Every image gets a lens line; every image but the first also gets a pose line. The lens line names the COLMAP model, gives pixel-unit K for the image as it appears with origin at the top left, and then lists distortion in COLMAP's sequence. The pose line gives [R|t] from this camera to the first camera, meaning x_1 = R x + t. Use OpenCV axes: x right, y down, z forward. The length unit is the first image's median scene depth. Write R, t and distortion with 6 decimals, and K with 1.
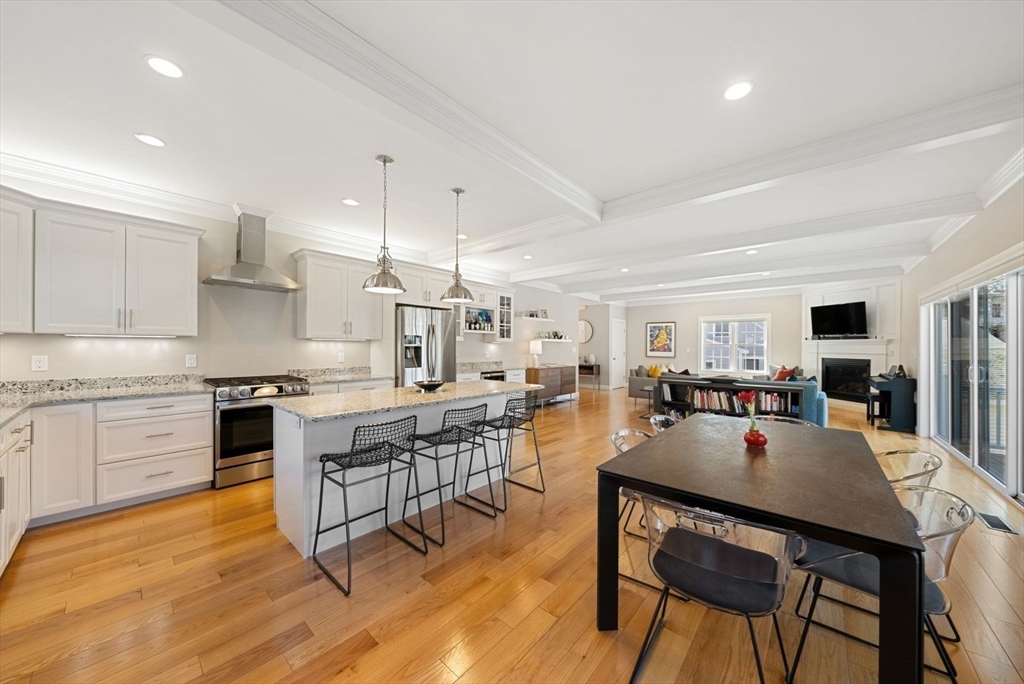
lens RADIAL K [[351.1, 0, 514.1], [0, 351.1, 346.2], [0, 0, 1]] dist [-0.007780, 0.000347]
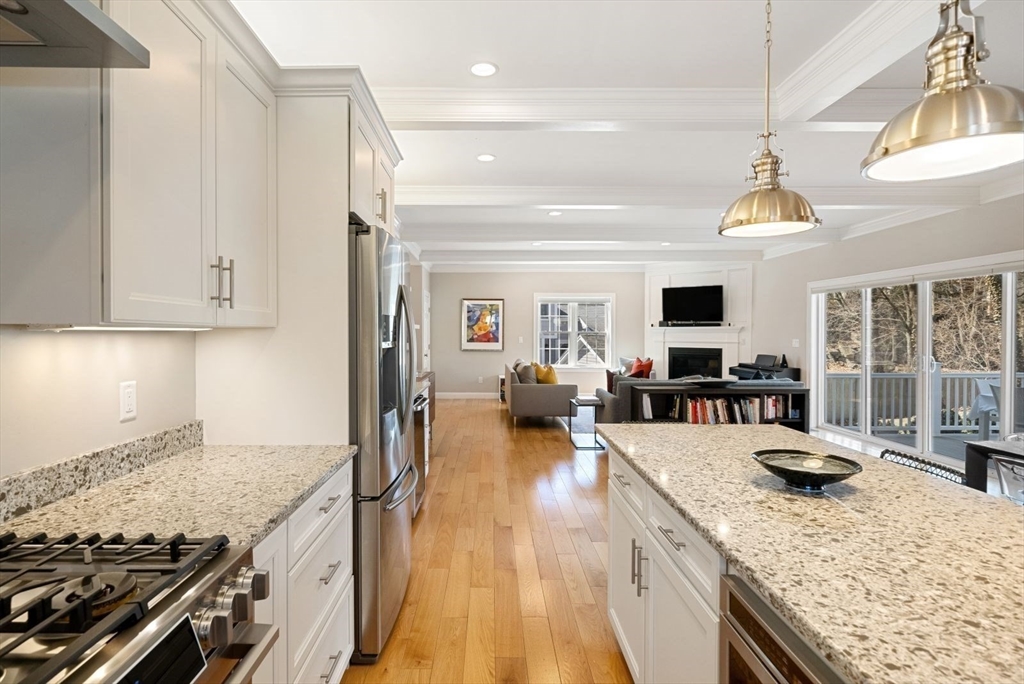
lens RADIAL K [[525.3, 0, 511.6], [0, 525.3, 338.5], [0, 0, 1]] dist [-0.002062, -0.000160]
pose [[0.744813, -0.011096, 0.667182, -0.721935], [0.002291, 0.999898, 0.014072, -0.021122], [-0.667270, -0.008952, 0.744762, 0.729636]]
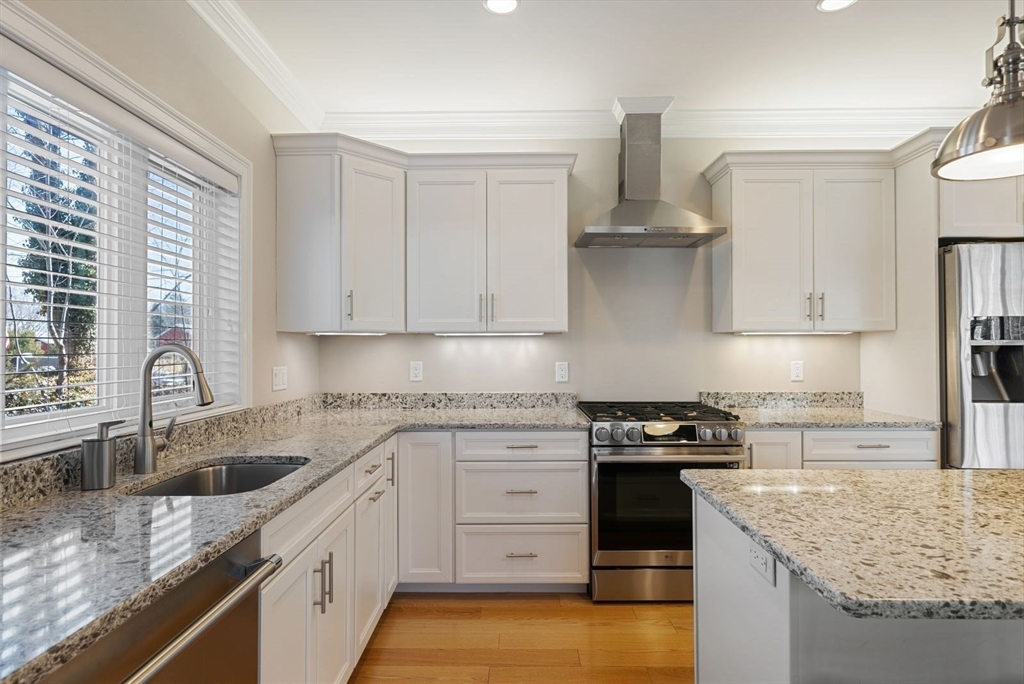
lens RADIAL K [[525.3, 0, 516.7], [0, 525.3, 342.7], [0, 0, 1]] dist [-0.002062, -0.000160]
pose [[0.650934, -0.013787, -0.759009, -0.268133], [0.006060, 0.999898, -0.012965, 0.001248], [0.759110, 0.003840, 0.650951, 0.331566]]
